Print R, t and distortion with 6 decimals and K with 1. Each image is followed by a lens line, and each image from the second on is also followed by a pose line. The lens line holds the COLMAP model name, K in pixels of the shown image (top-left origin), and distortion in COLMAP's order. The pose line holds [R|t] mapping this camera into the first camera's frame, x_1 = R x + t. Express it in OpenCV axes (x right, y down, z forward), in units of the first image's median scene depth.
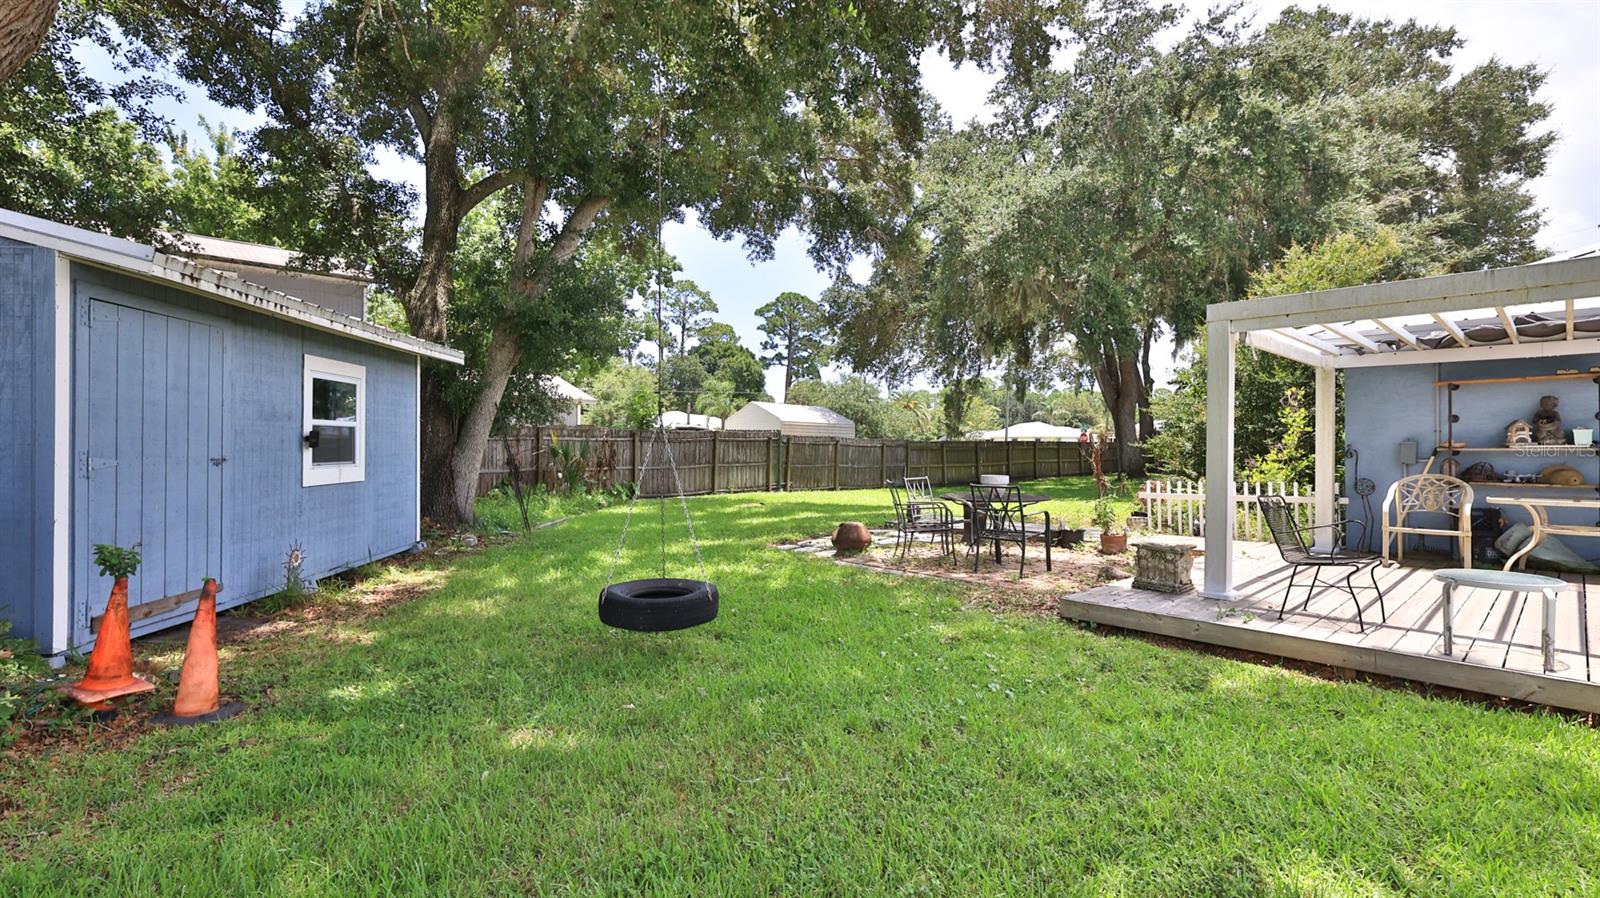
lens RADIAL K [[711.2, 0, 791.9], [0, 711.2, 439.9], [0, 0, 1]] dist [-0.001948, 0.000105]
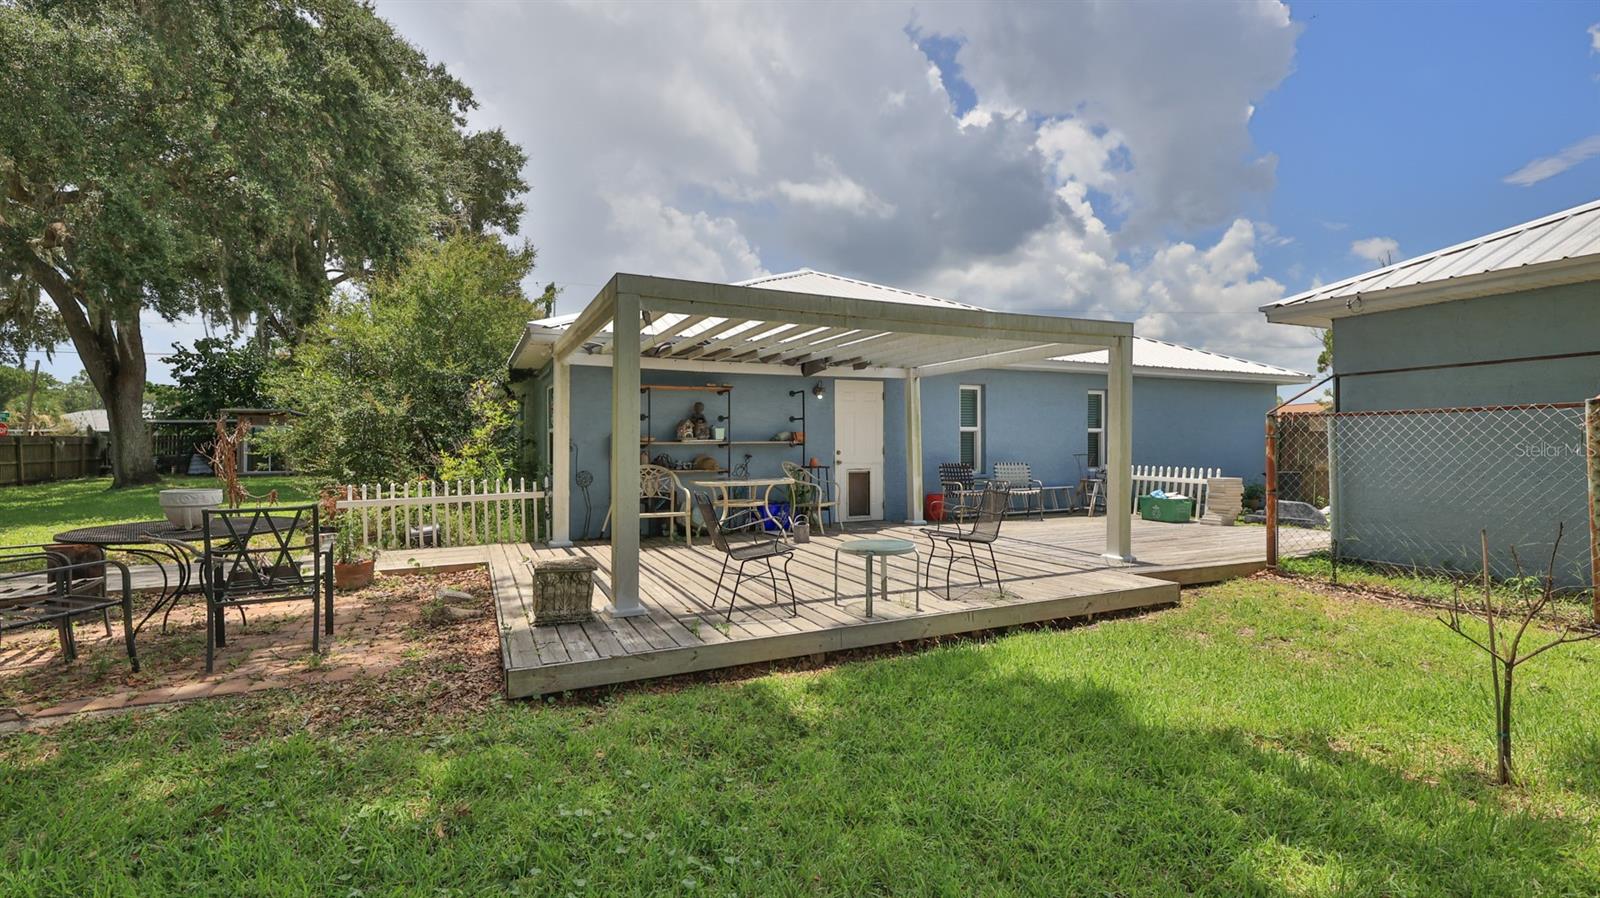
lens RADIAL K [[711.2, 0, 791.9], [0, 711.2, 439.9], [0, 0, 1]] dist [-0.001948, 0.000105]
pose [[0.294210, 0.004344, 0.955731, -0.051055], [-0.007454, 0.999970, -0.002251, 0.003584], [-0.955712, -0.006462, 0.294233, 0.173755]]
